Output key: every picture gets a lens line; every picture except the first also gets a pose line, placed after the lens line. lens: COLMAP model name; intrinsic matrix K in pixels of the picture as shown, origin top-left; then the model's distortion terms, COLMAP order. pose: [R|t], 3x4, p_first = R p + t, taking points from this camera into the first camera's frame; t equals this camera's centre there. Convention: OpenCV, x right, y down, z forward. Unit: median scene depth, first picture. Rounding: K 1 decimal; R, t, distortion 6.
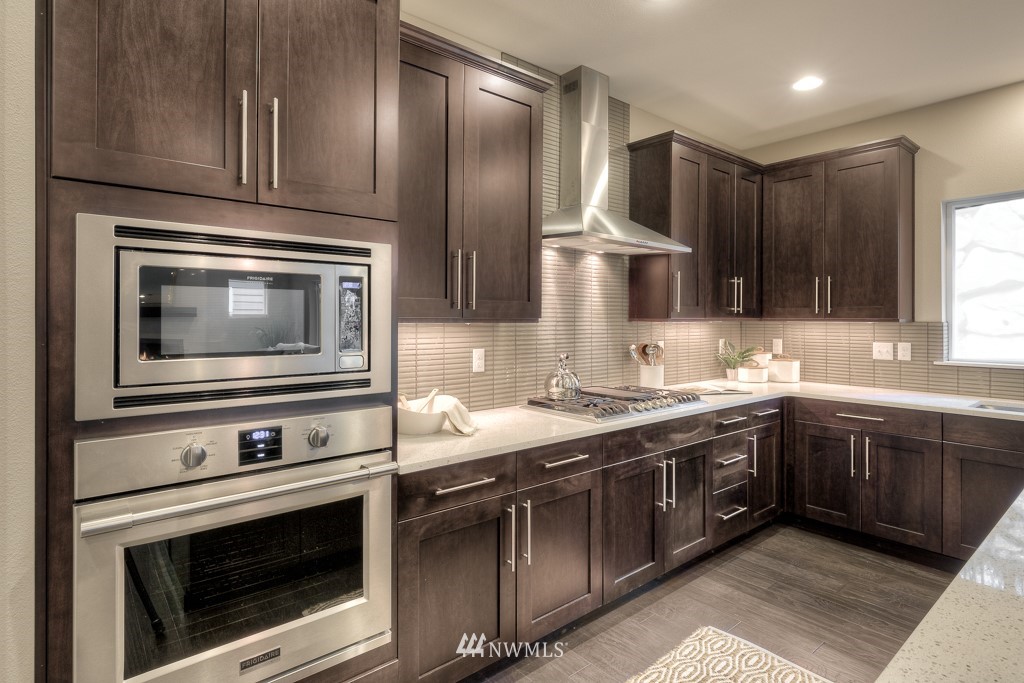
lens RADIAL K [[534.7, 0, 513.6], [0, 534.7, 315.4], [0, 0, 1]] dist [0.000421, 0.000177]
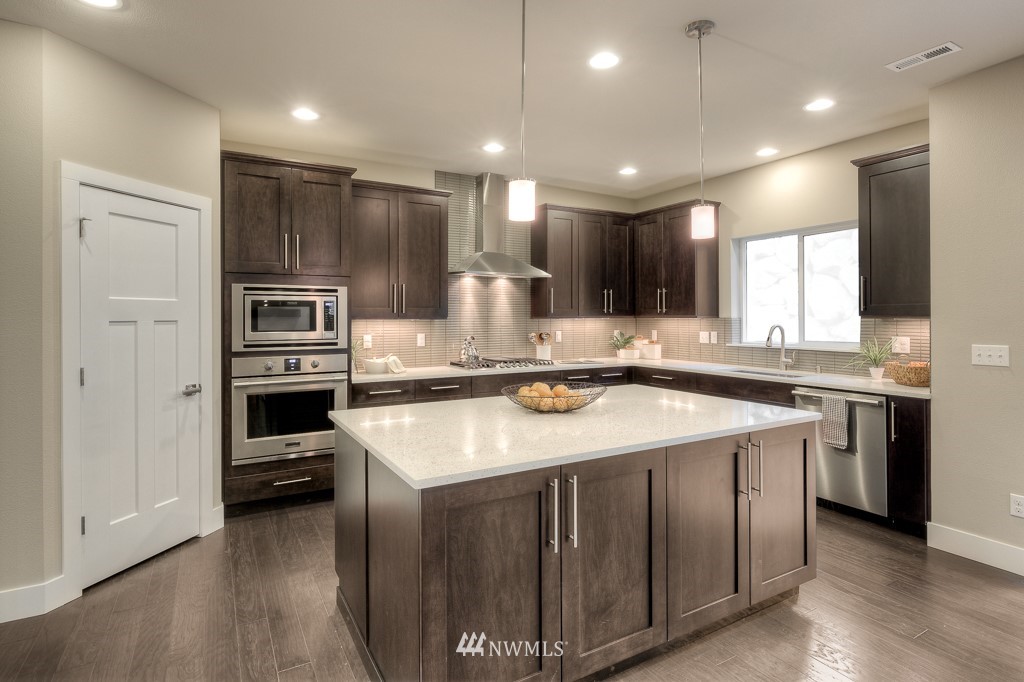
lens RADIAL K [[520.7, 0, 510.5], [0, 520.7, 314.5], [0, 0, 1]] dist [0.000715, -0.000102]
pose [[0.983974, -0.007390, -0.178159, 0.470922], [0.007390, 0.999972, -0.000662, -0.000589], [0.178159, -0.000665, 0.984002, -0.606273]]
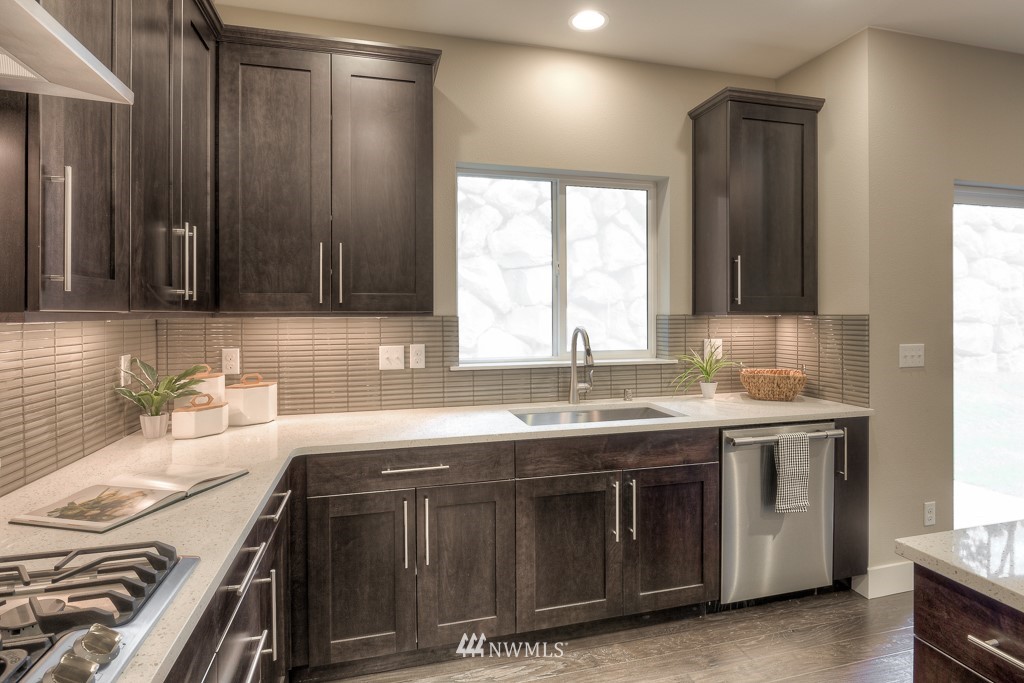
lens RADIAL K [[529.0, 0, 515.2], [0, 529.0, 316.8], [0, 0, 1]] dist [-0.001632, -0.000200]
pose [[0.419884, -0.009919, 0.907524, 0.135581], [0.001556, 0.999947, 0.010209, 0.006212], [-0.907577, -0.002874, 0.419877, 0.627372]]
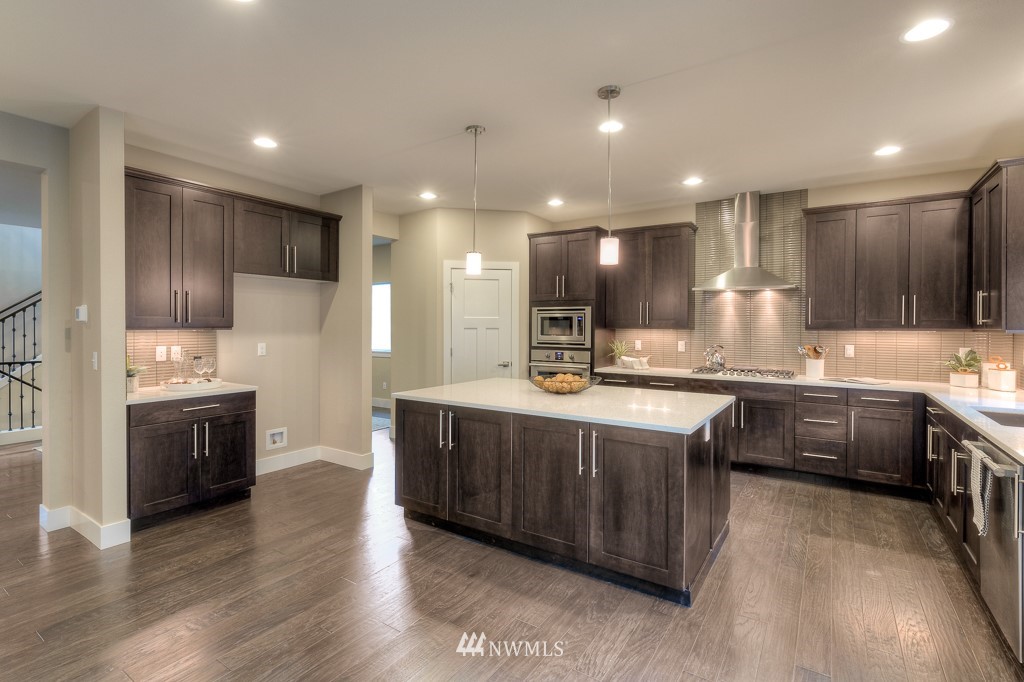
lens RADIAL K [[473.0, 0, 509.1], [0, 473.0, 326.8], [0, 0, 1]] dist [0.000228, 0.000112]
pose [[0.284165, 0.002019, -0.958773, 1.367775], [0.001417, 0.999996, 0.002526, -0.003332], [0.958774, -0.002076, 0.284161, -0.217038]]
